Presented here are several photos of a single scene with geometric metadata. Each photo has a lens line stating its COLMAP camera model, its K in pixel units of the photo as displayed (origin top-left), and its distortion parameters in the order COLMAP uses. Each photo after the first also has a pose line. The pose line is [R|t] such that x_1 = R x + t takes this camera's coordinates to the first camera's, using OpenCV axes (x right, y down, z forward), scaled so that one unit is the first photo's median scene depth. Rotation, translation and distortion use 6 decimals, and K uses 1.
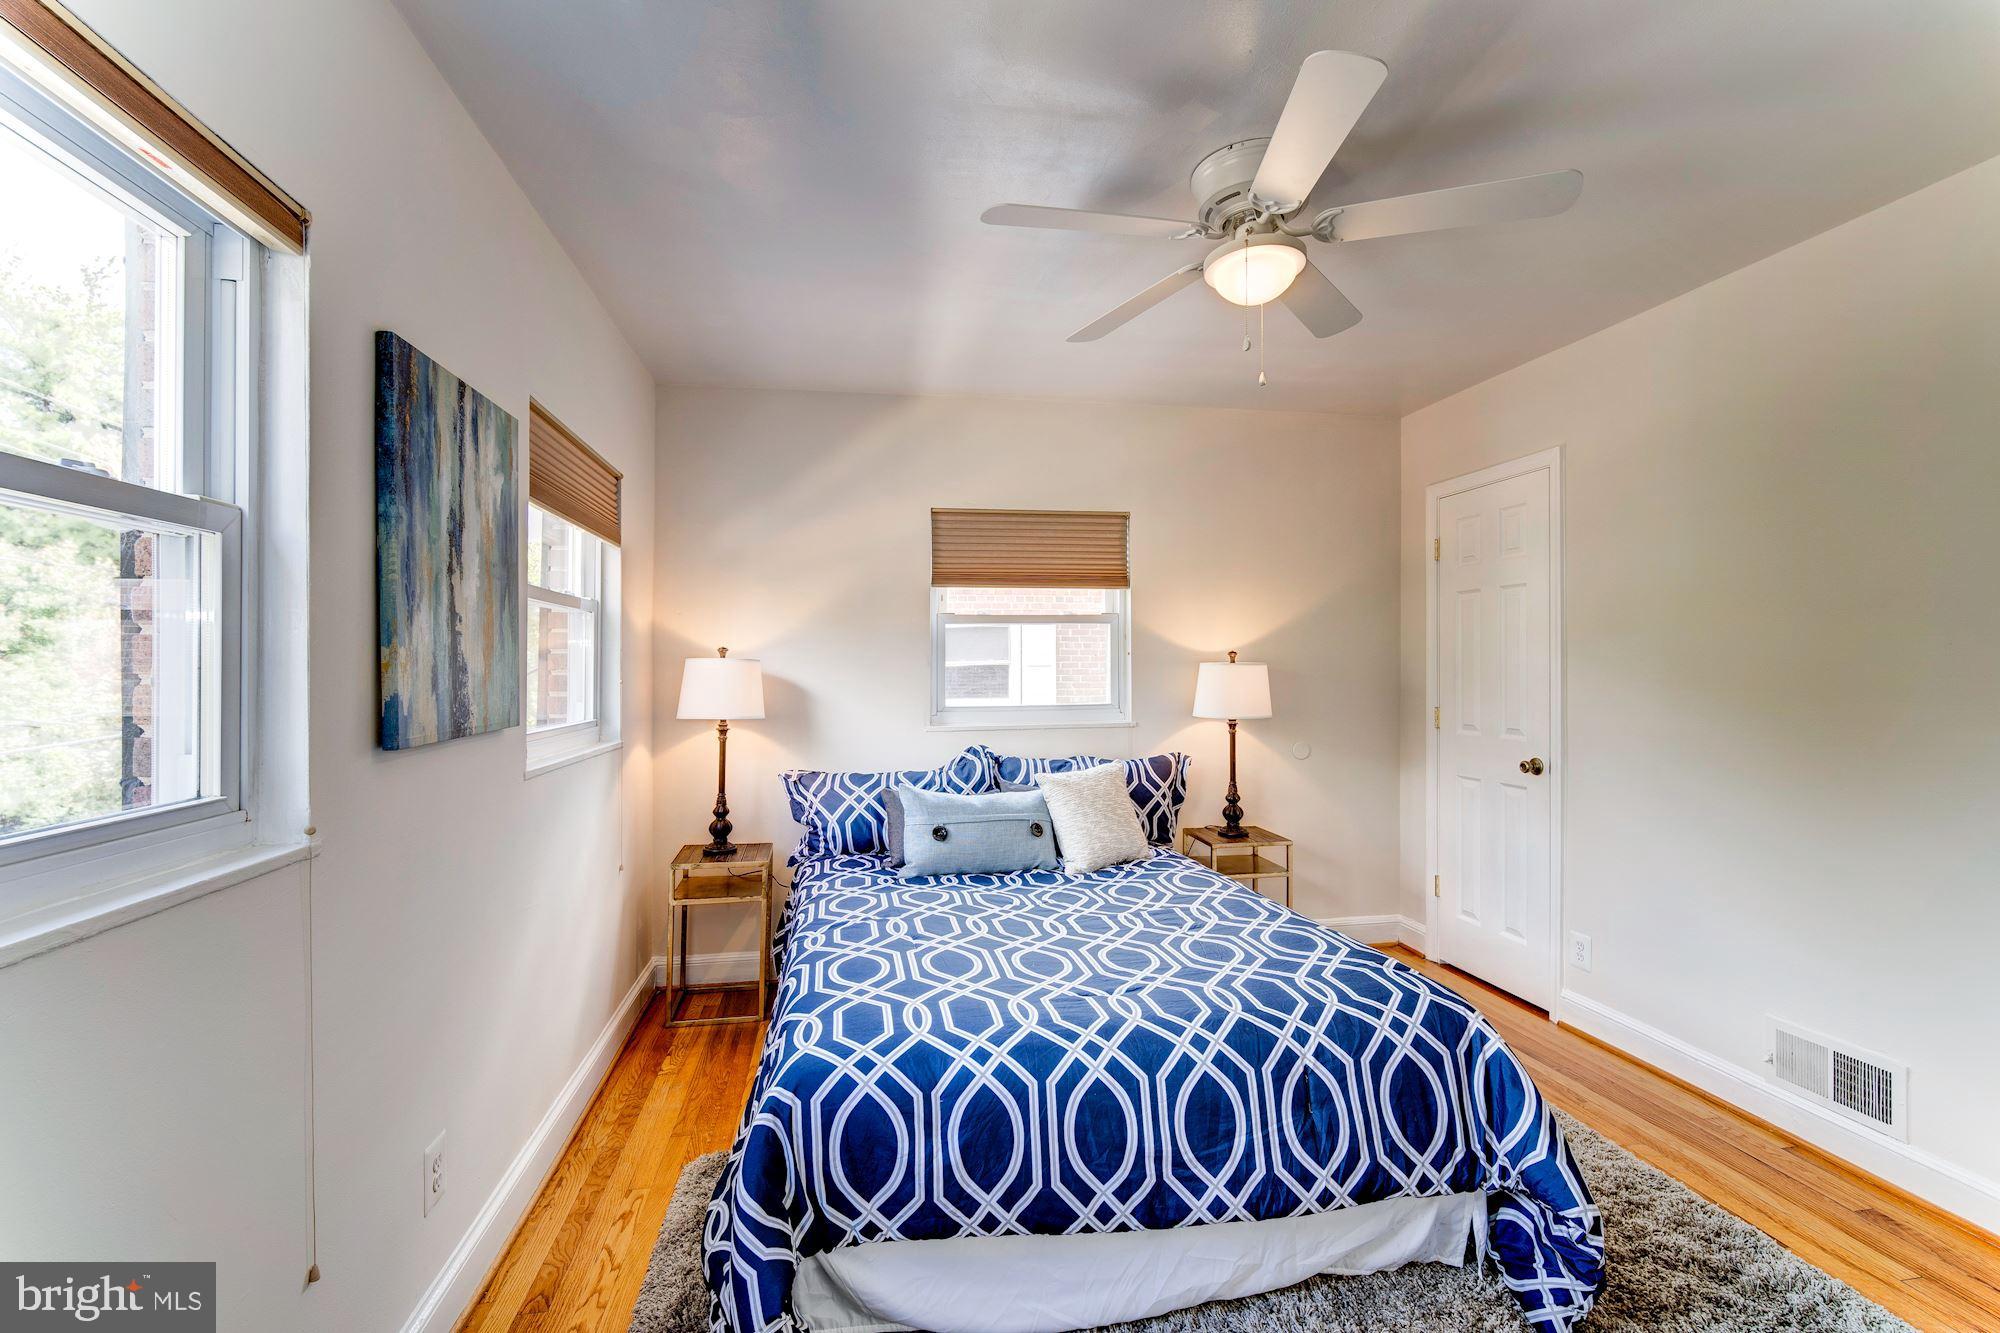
lens RADIAL K [[878.0, 0, 997.8], [0, 878.0, 647.1], [0, 0, 1]] dist [0.001676, 0.000314]
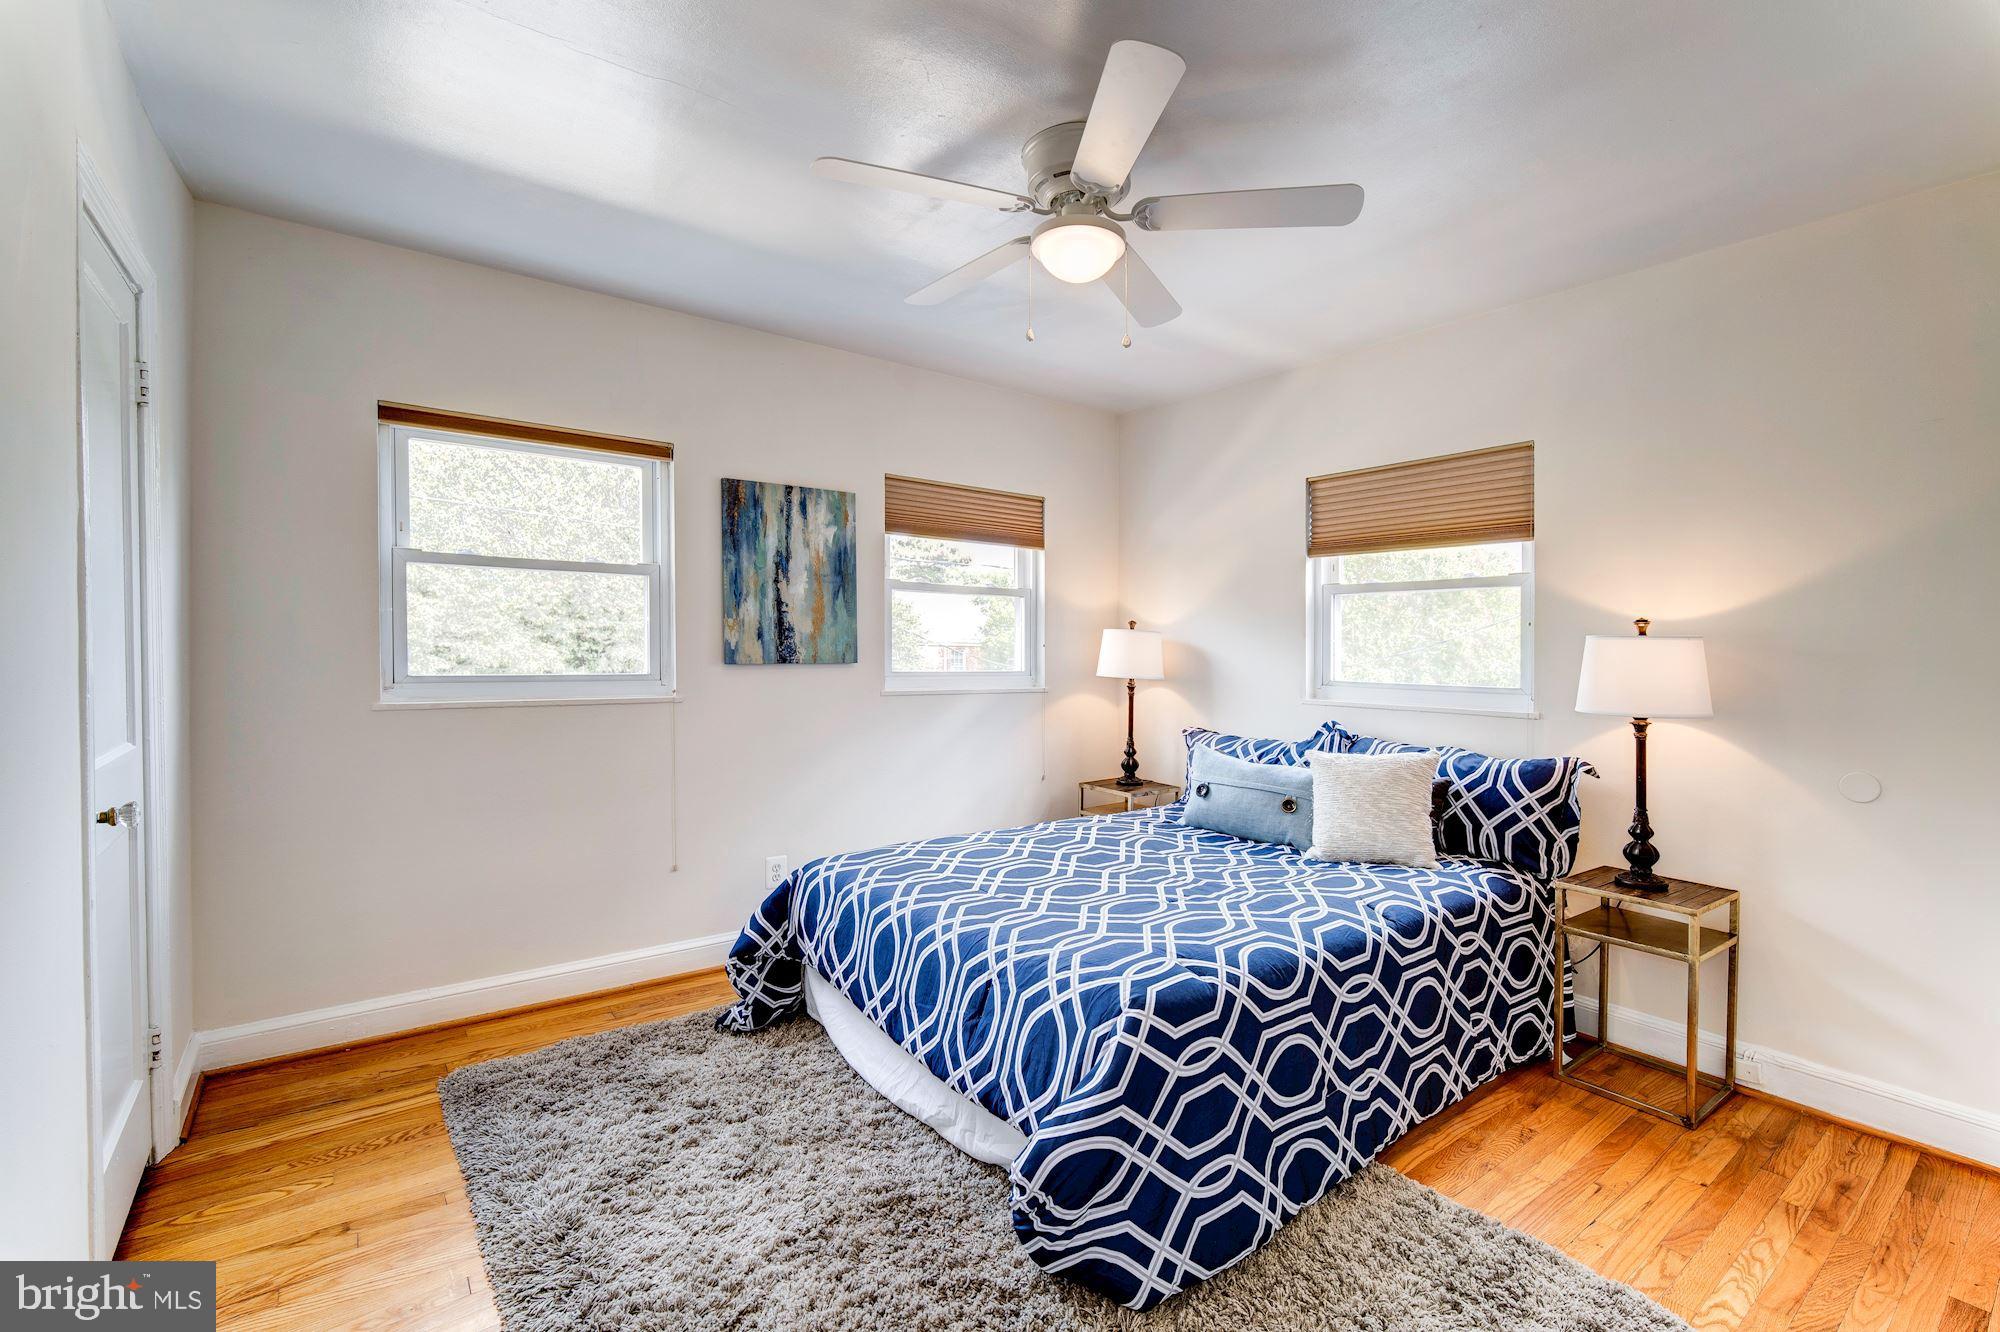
lens RADIAL K [[878.0, 0, 997.8], [0, 878.0, 646.6], [0, 0, 1]] dist [0.001676, 0.000314]
pose [[0.458696, 0.014450, -0.888476, 0.708410], [0.001981, 0.999849, 0.017284, 0.014906], [0.888591, -0.009688, 0.458598, 0.257884]]
